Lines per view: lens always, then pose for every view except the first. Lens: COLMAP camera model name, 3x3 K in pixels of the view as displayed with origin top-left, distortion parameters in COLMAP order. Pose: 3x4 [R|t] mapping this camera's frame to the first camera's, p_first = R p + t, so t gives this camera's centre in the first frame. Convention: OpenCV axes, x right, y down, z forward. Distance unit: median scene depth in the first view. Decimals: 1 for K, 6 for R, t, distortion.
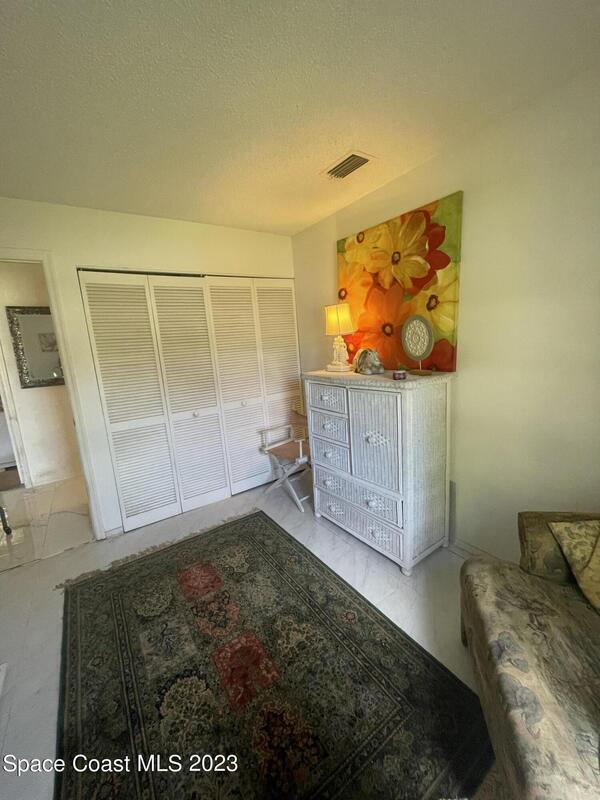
lens RADIAL K [[320.4, 0, 300.0], [0, 320.4, 400.0], [0, 0, 1]] dist [-0.000420, -0.000156]
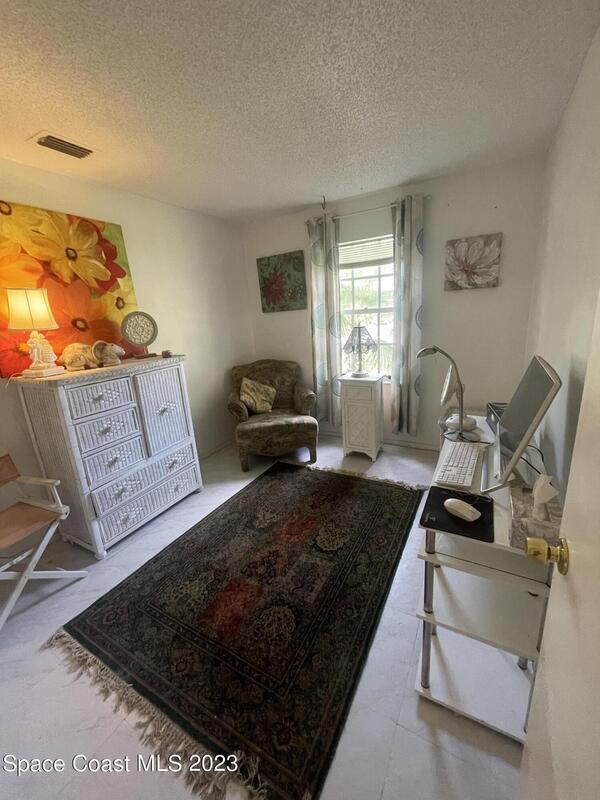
lens RADIAL K [[320.4, 0, 300.0], [0, 320.4, 400.0], [0, 0, 1]] dist [-0.000420, -0.000156]
pose [[-0.432352, -0.149167, 0.889281, -1.061192], [0.256829, 0.925000, 0.280024, -0.121723], [-0.864356, 0.349463, -0.361615, 0.969839]]
